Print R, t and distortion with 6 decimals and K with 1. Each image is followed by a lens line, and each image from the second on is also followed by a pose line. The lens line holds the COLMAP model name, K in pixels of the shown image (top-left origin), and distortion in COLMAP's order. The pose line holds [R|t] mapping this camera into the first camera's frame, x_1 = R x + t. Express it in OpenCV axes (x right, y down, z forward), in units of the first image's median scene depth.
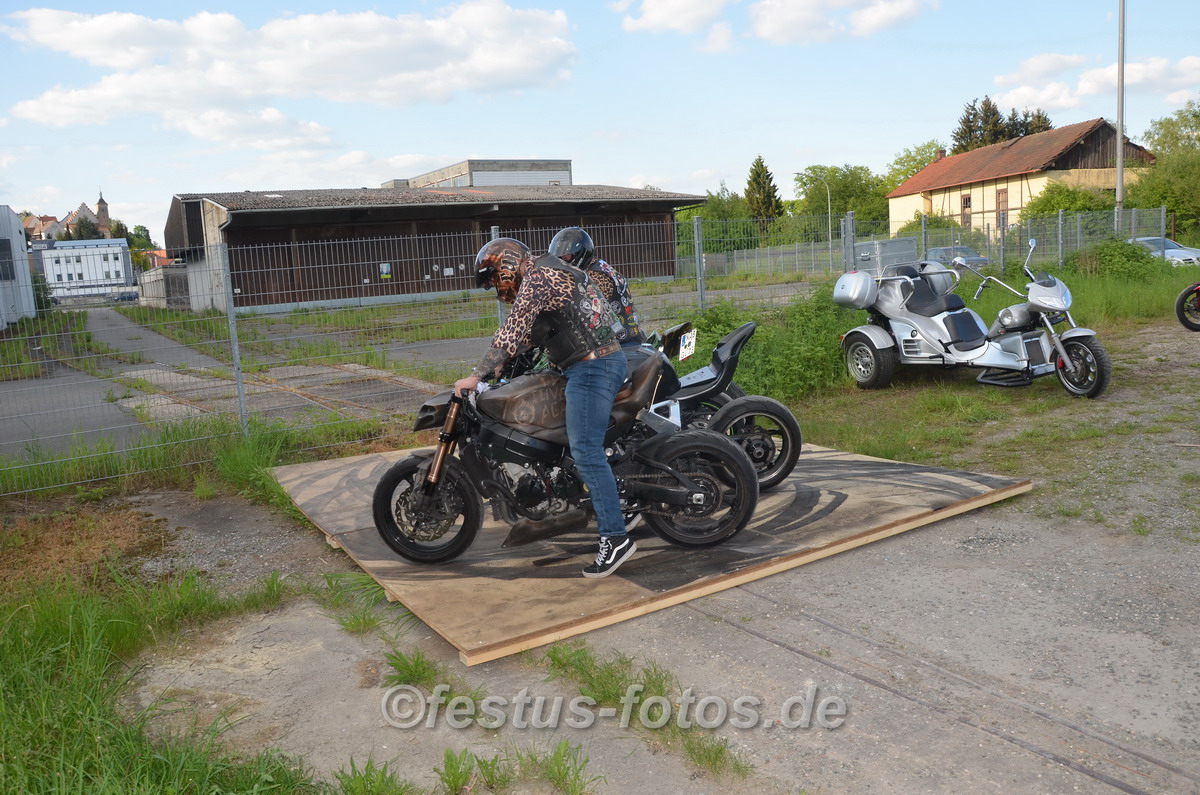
lens RADIAL K [[941.0, 0, 596.2], [0, 941.0, 400.0], [0, 0, 1]] dist [-0.154256, 0.121794]
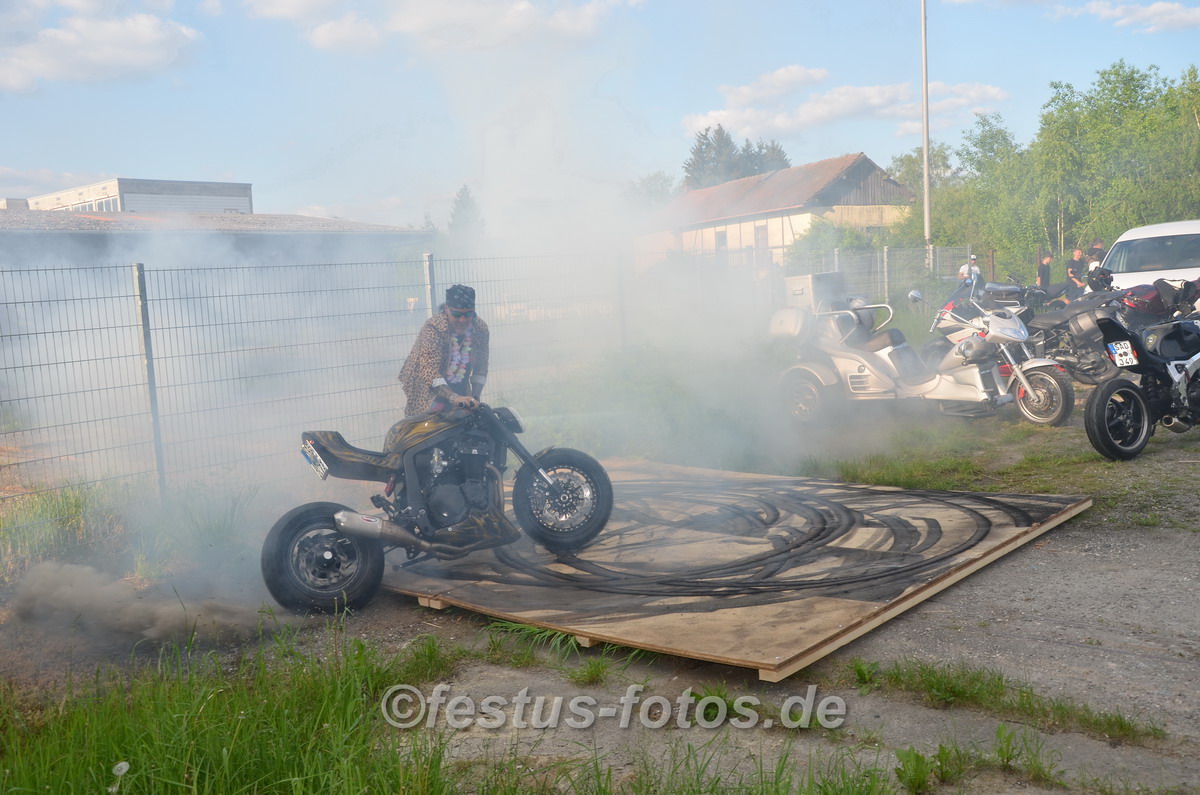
lens RADIAL K [[1122.8, 0, 612.0], [0, 1122.8, 386.2], [0, 0, 1]] dist [-0.046912, 0.000000]
pose [[0.951177, -0.016152, 0.308222, -0.294282], [0.040194, 0.996608, -0.071814, 0.022080], [-0.306016, 0.080697, 0.948600, -0.043888]]
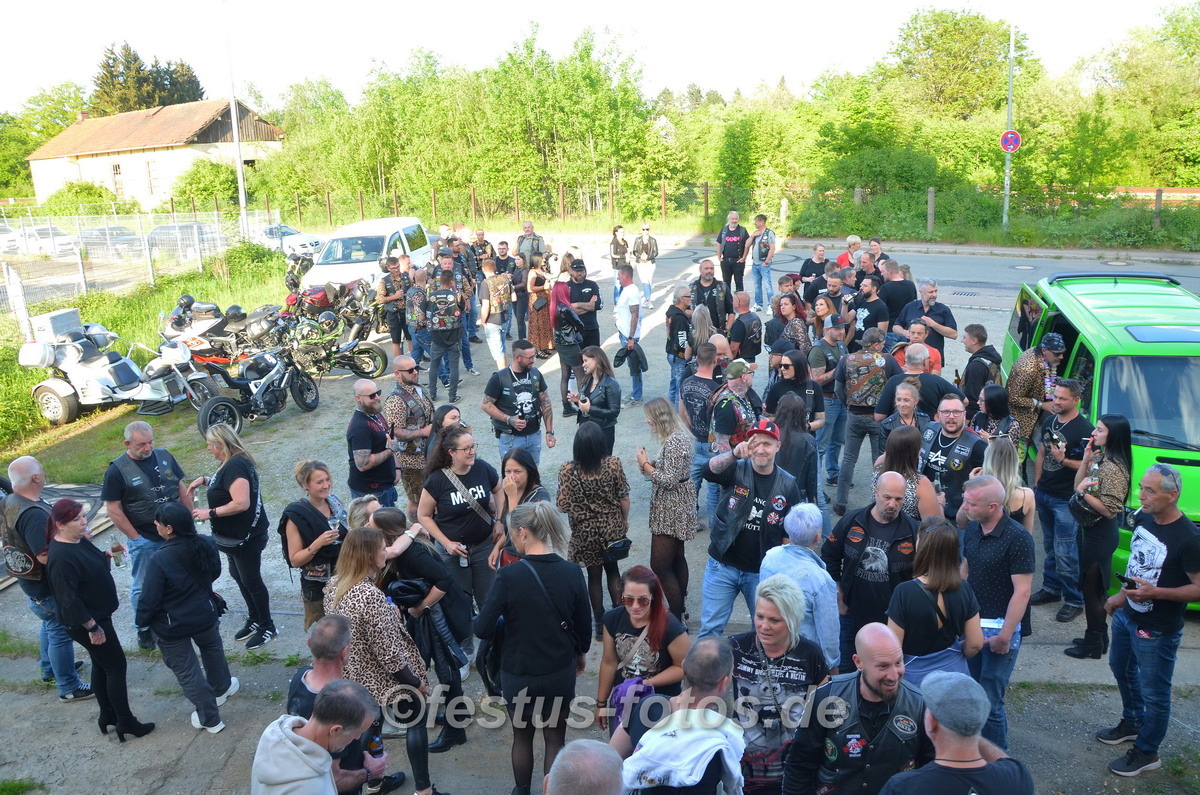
lens RADIAL K [[941.0, 0, 629.8], [0, 941.0, 405.3], [0, 0, 1]] dist [-0.154256, 0.121794]
pose [[0.640611, -0.172736, 0.748184, -0.189756], [0.116564, 0.984953, 0.127594, -0.128916], [-0.758967, 0.005473, 0.651107, -0.603160]]
